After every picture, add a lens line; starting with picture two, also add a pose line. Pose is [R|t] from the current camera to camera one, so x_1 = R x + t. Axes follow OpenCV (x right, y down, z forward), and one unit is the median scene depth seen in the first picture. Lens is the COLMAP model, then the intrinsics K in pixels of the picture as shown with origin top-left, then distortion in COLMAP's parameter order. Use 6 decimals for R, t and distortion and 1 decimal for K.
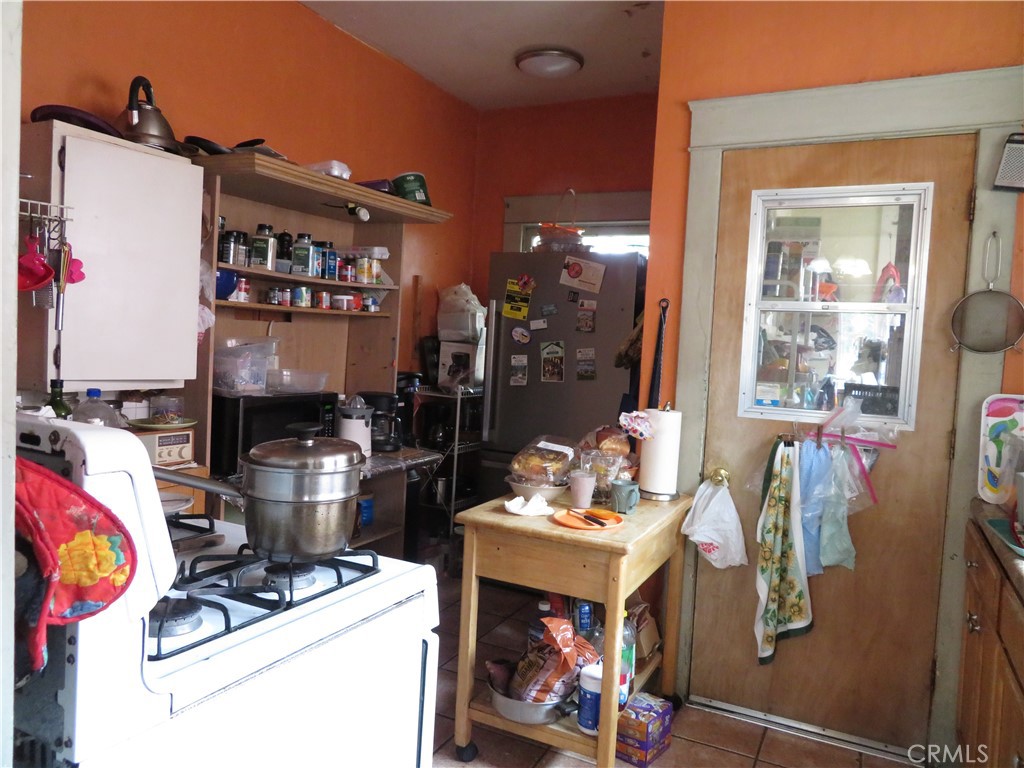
lens RADIAL K [[744.8, 0, 510.3], [0, 744.8, 386.4], [0, 0, 1]] dist [-0.012225, 0.032538]
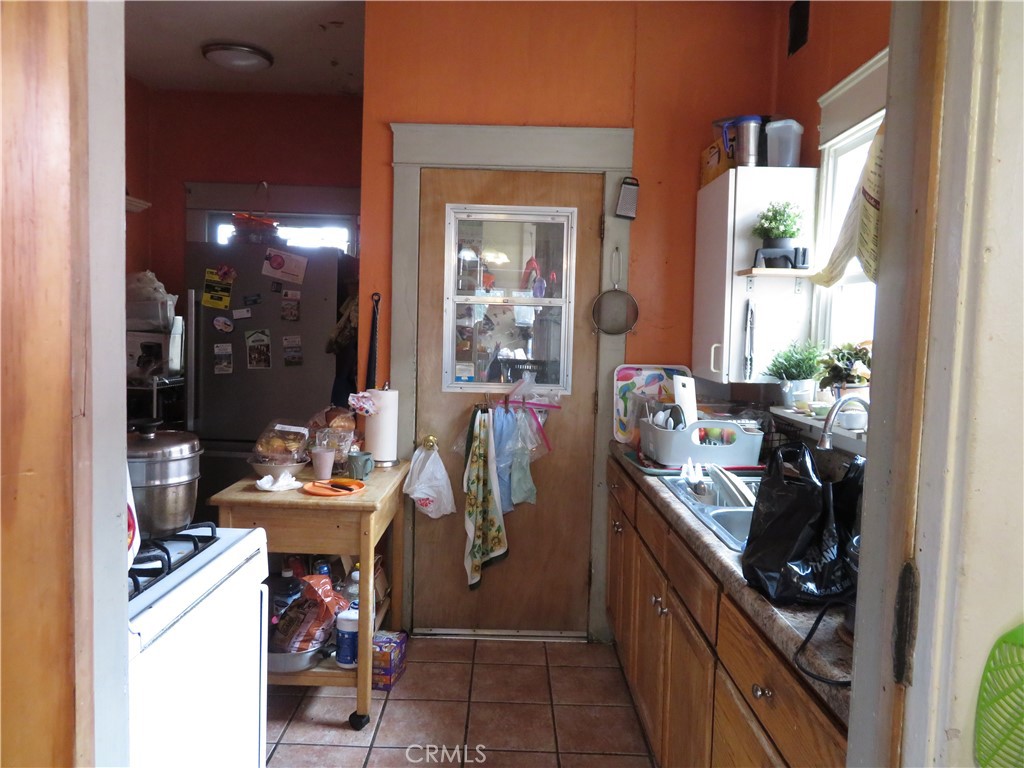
lens RADIAL K [[744.8, 0, 510.3], [0, 744.8, 386.4], [0, 0, 1]] dist [-0.012225, 0.032538]
pose [[0.894533, -0.055162, 0.443586, -0.139909], [0.042050, 0.998340, 0.039350, -0.011308], [-0.445020, -0.016547, 0.895368, -0.138259]]
